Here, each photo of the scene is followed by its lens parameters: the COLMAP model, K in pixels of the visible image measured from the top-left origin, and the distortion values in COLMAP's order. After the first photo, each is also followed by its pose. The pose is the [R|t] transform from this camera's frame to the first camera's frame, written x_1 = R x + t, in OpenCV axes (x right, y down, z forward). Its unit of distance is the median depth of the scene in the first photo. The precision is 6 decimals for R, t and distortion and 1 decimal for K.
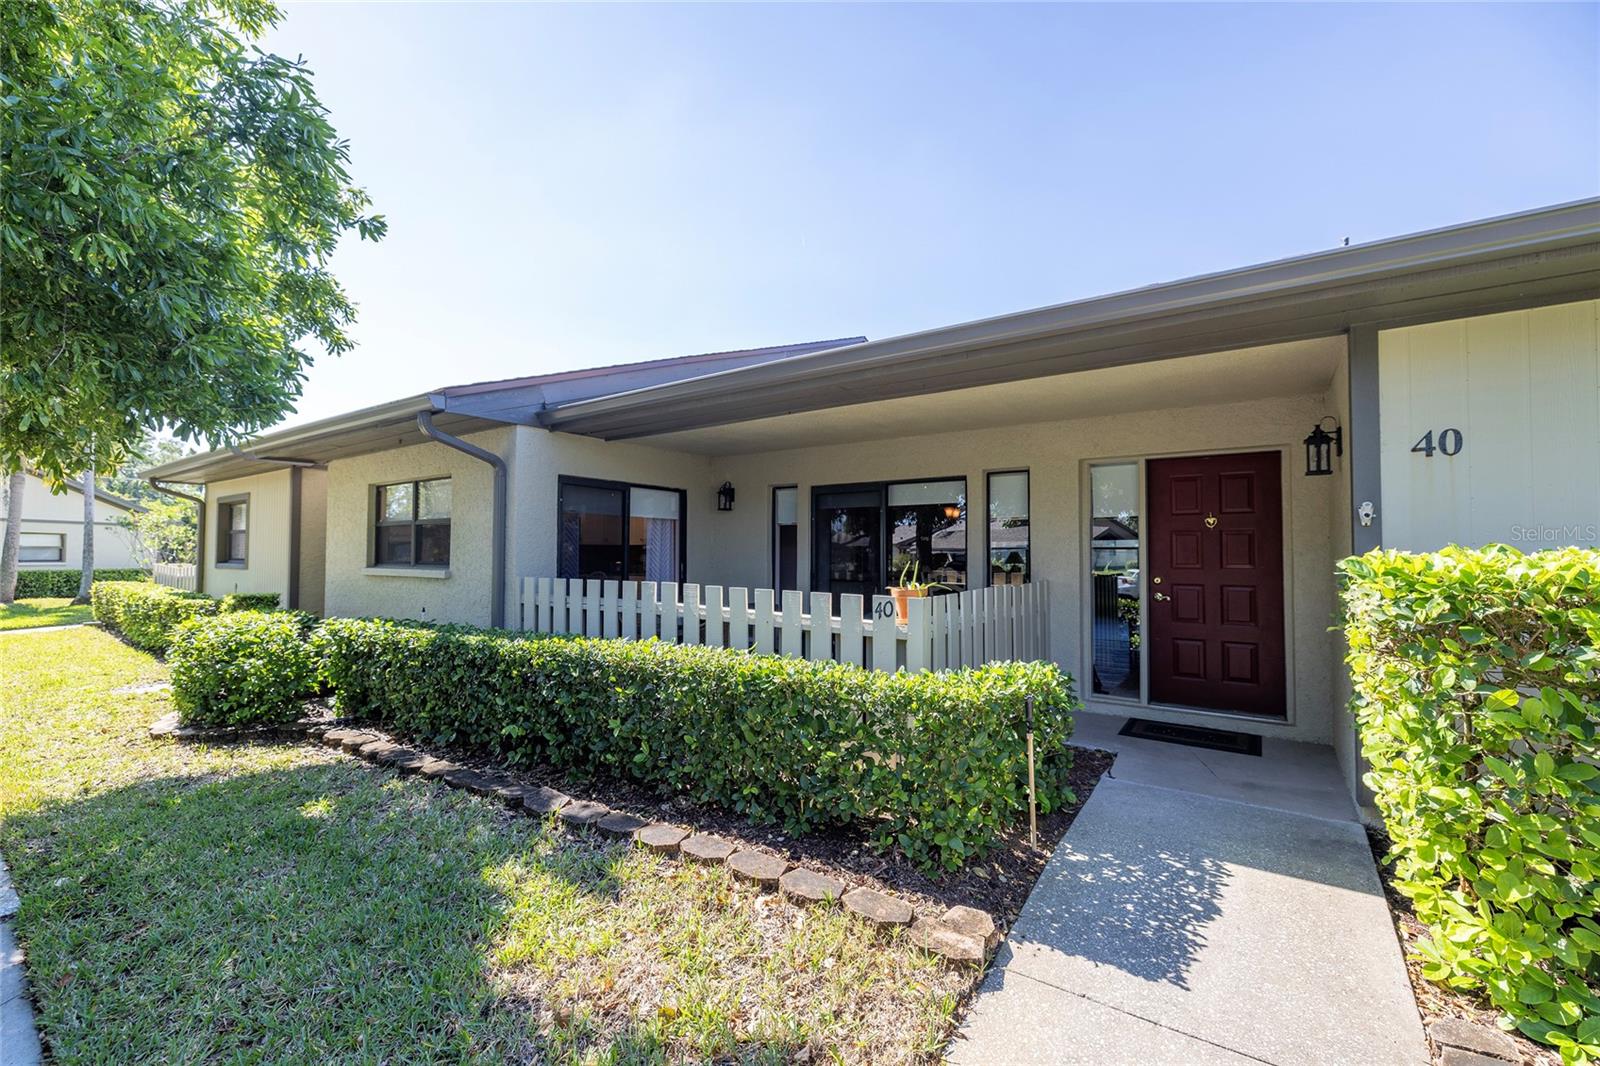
lens RADIAL K [[667.6, 0, 791.9], [0, 667.6, 537.5], [0, 0, 1]] dist [-0.007873, 0.007652]
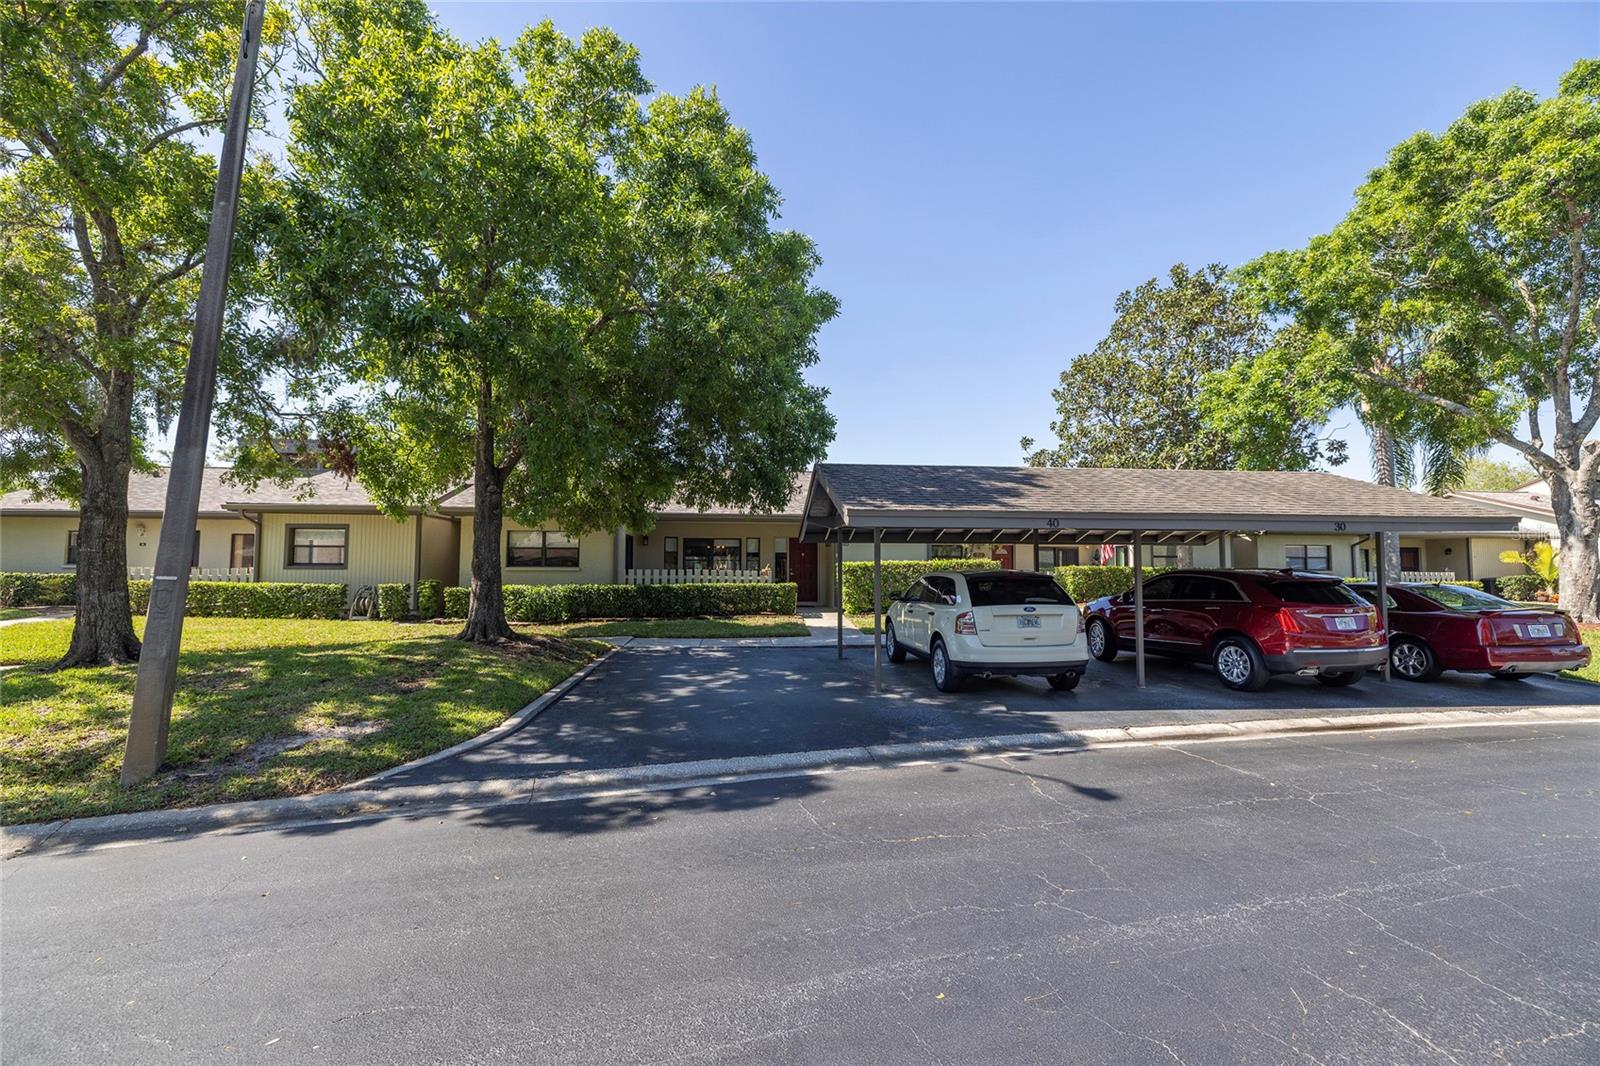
lens RADIAL K [[667.6, 0, 791.9], [0, 667.6, 537.5], [0, 0, 1]] dist [-0.007873, 0.007652]
pose [[0.751612, 0.029911, 0.658927, -1.947704], [-0.019209, 0.999540, -0.023461, -0.030335], [-0.659326, 0.004976, 0.751841, -1.851616]]
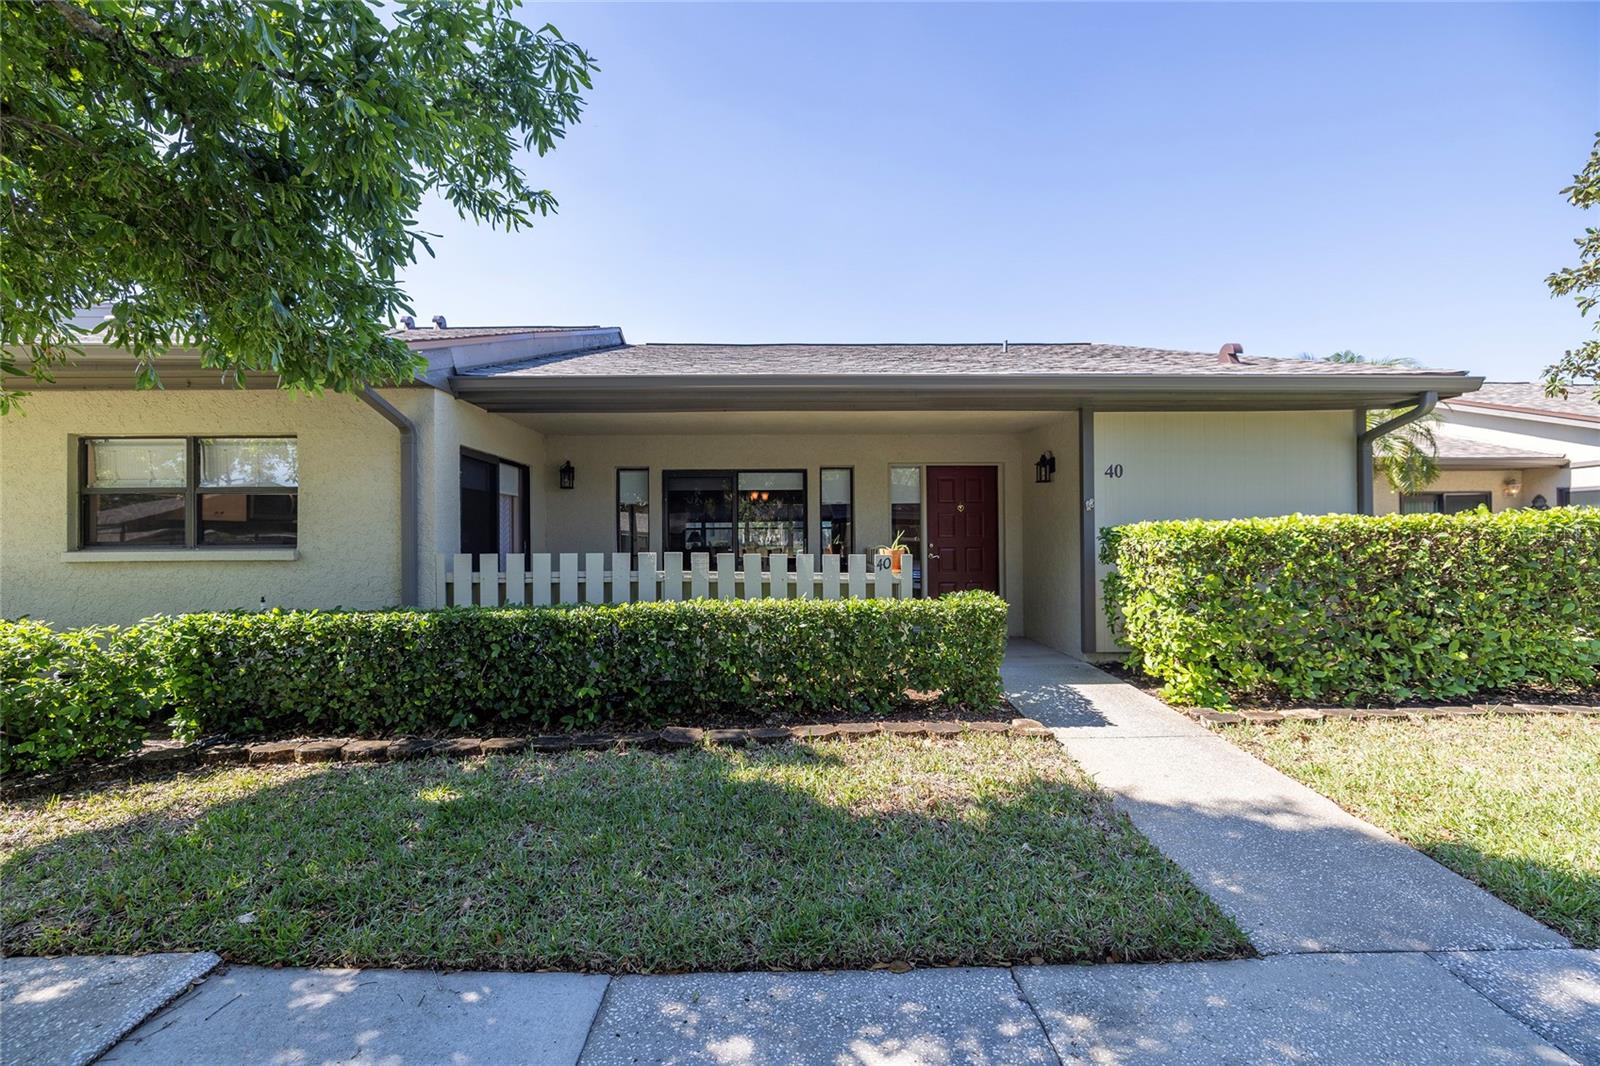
lens RADIAL K [[667.6, 0, 791.9], [0, 667.6, 537.5], [0, 0, 1]] dist [-0.007873, 0.007652]
pose [[0.803228, -0.008742, 0.595608, -0.614624], [-0.005899, 0.999727, 0.022629, 0.012700], [-0.595643, -0.021690, 0.802957, -0.034928]]
